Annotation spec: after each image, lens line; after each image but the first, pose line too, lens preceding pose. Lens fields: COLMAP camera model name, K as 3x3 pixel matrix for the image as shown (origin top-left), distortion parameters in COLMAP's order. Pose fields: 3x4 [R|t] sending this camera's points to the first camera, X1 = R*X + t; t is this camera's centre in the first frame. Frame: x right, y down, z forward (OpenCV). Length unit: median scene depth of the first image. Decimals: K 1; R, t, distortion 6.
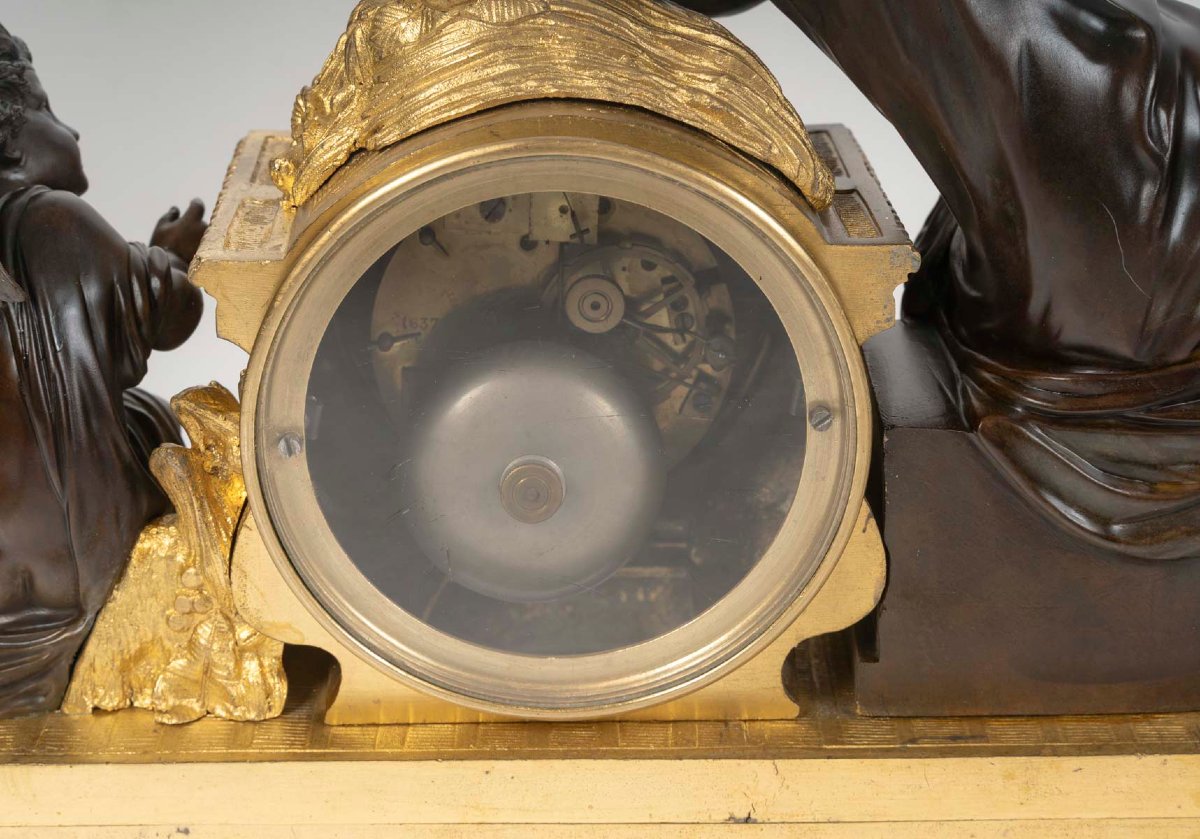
lens RADIAL K [[2250.6, 0, 602.2], [0, 2250.6, 418.6], [0, 0, 1]] dist [-0.009432, 0.000000]
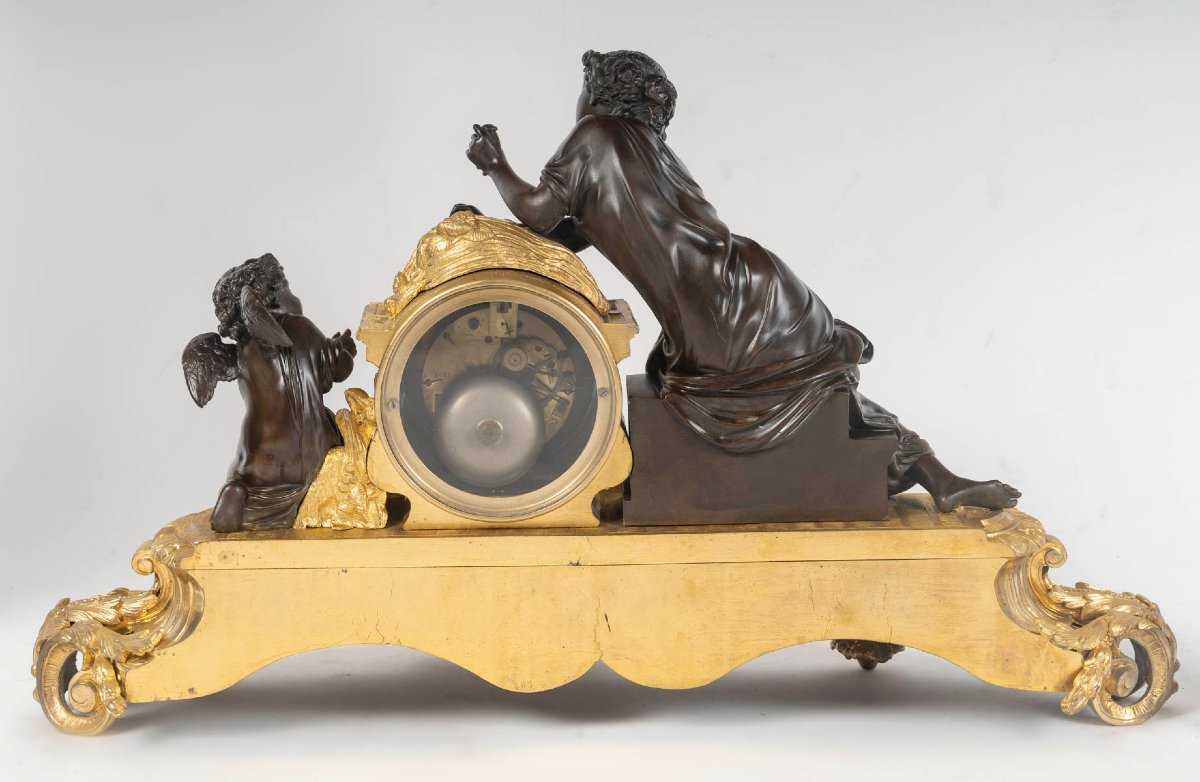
lens RADIAL K [[2096.0, 0, 598.9], [0, 2096.0, 390.9], [0, 0, 1]] dist [-0.038025, 0.000000]
pose [[0.999900, -0.004412, 0.013428, 0.058500], [0.007010, 0.979742, -0.200139, 0.450912], [-0.012273, 0.200213, 0.979675, -1.262095]]
